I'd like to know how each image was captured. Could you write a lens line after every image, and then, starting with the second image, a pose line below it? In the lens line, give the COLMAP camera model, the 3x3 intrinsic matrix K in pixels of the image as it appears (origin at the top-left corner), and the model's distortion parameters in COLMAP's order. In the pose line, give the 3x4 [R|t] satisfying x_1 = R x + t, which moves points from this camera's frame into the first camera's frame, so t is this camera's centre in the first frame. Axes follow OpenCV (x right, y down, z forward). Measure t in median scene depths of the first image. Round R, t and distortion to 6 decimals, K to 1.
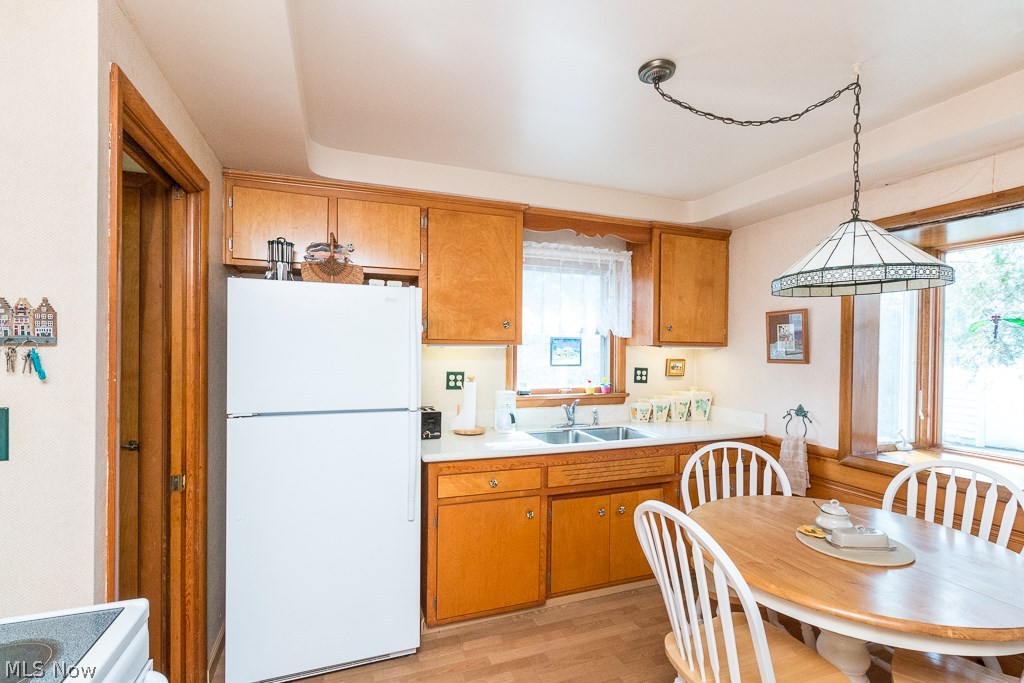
lens RADIAL K [[472.6, 0, 517.7], [0, 472.6, 356.0], [0, 0, 1]] dist [0.003213, 0.001061]
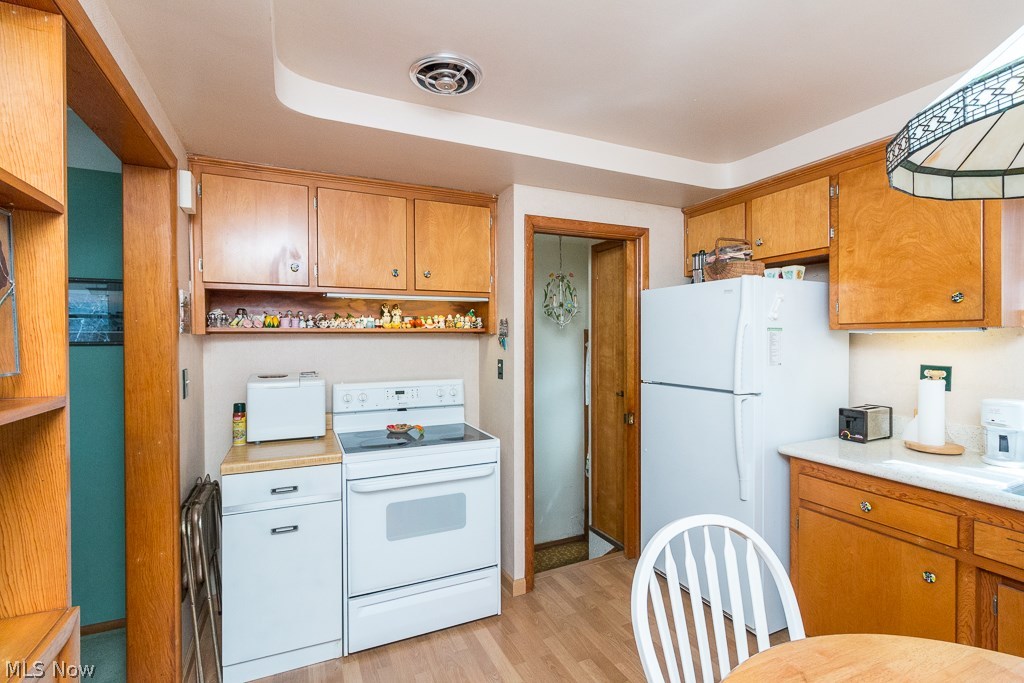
lens RADIAL K [[472.6, 0, 512.7], [0, 472.6, 340.7], [0, 0, 1]] dist [0.003213, 0.001061]
pose [[0.087771, 0.001614, -0.996139, 0.638286], [-0.004402, 0.999990, 0.001233, -0.002728], [0.996131, 0.004276, 0.087777, 0.332300]]
